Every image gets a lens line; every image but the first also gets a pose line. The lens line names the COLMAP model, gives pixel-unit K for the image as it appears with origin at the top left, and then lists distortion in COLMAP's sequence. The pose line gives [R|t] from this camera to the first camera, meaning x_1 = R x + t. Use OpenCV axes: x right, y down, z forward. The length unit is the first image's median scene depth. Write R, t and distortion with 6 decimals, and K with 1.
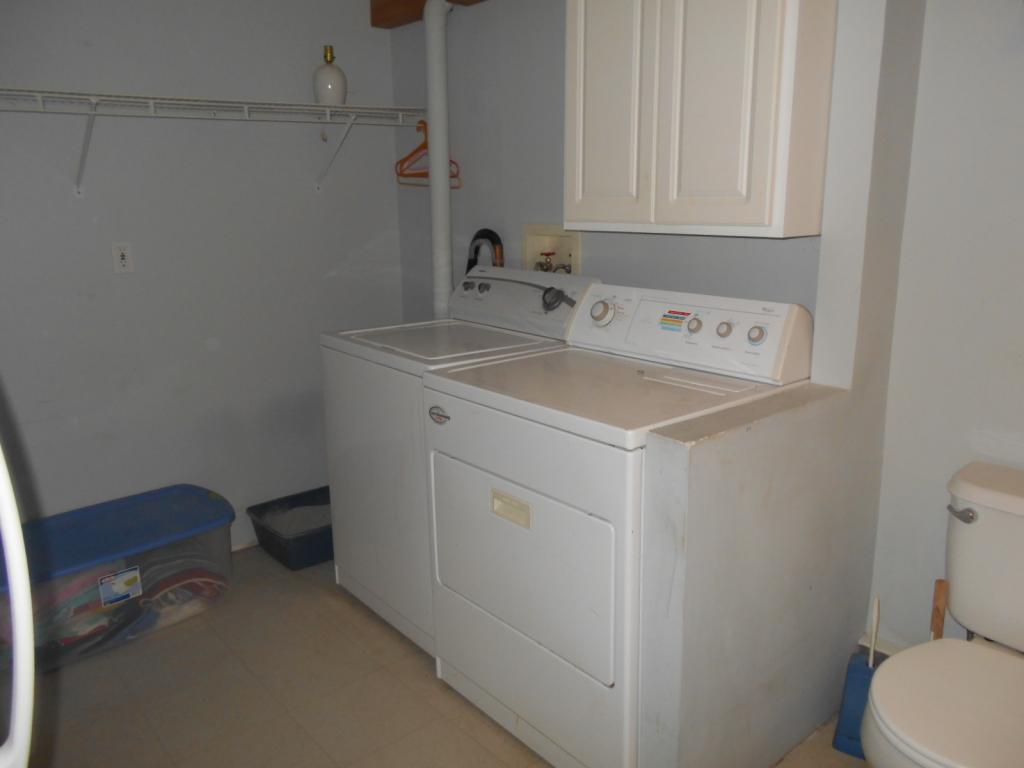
lens RADIAL K [[807.1, 0, 512.0], [0, 807.1, 383.5], [0, 0, 1]] dist [-0.050199, 0.007495]
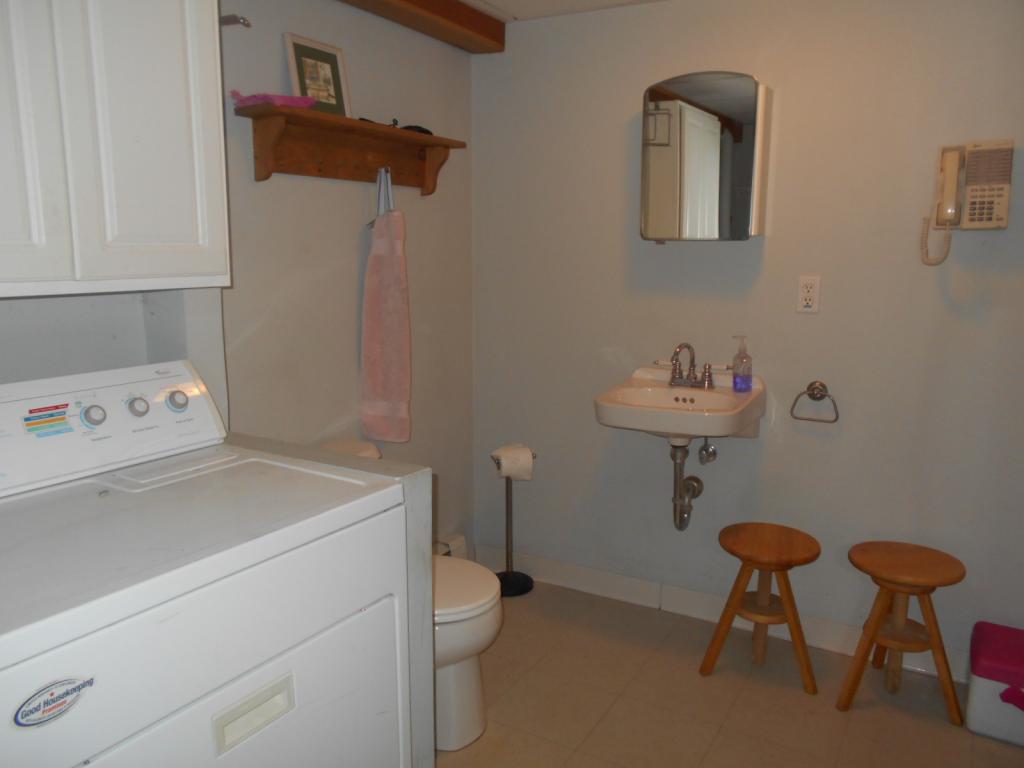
lens RADIAL K [[807.1, 0, 512.6], [0, 807.1, 384.7], [0, 0, 1]] dist [-0.050199, 0.007495]
pose [[-0.345396, -0.137804, 0.928284, -0.579534], [0.218830, 0.950066, 0.222460, -0.176501], [-0.912587, 0.279973, -0.297994, 0.853004]]
